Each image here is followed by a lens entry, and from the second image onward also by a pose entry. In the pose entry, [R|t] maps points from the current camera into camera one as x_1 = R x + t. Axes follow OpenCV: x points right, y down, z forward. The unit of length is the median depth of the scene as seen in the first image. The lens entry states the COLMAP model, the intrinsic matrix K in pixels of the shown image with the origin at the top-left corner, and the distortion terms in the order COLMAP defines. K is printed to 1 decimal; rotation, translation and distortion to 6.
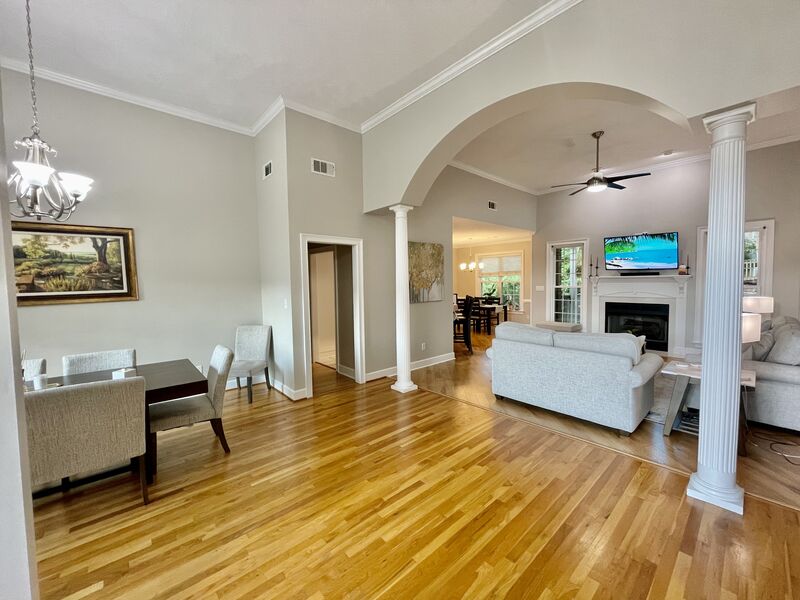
lens RADIAL K [[322.7, 0, 399.5], [0, 322.7, 299.9], [0, 0, 1]] dist [0.000470, -0.000228]
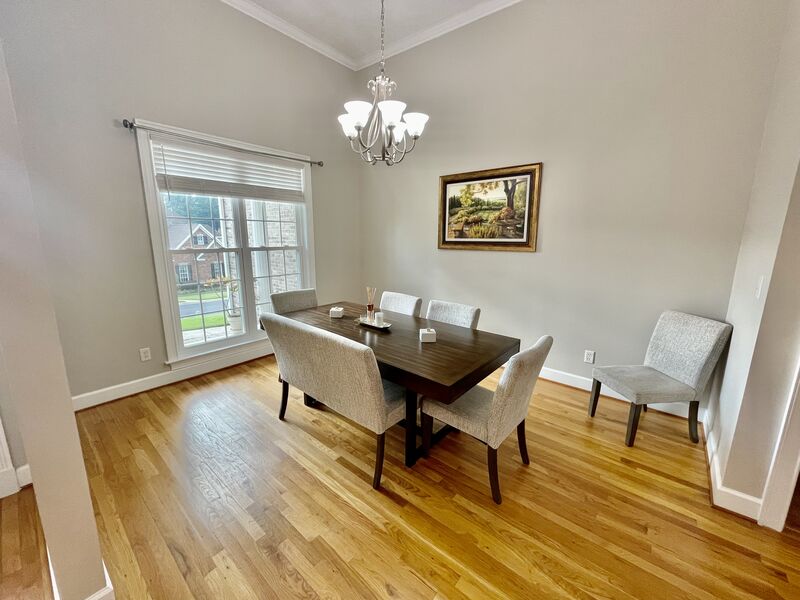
lens RADIAL K [[322.7, 0, 397.4], [0, 322.7, 297.8], [0, 0, 1]] dist [0.000470, -0.000228]
pose [[0.147844, 0.211939, -0.966035, -0.026113], [-0.068955, 0.976601, 0.203704, -0.031361], [0.986604, 0.036496, 0.158999, 0.566472]]
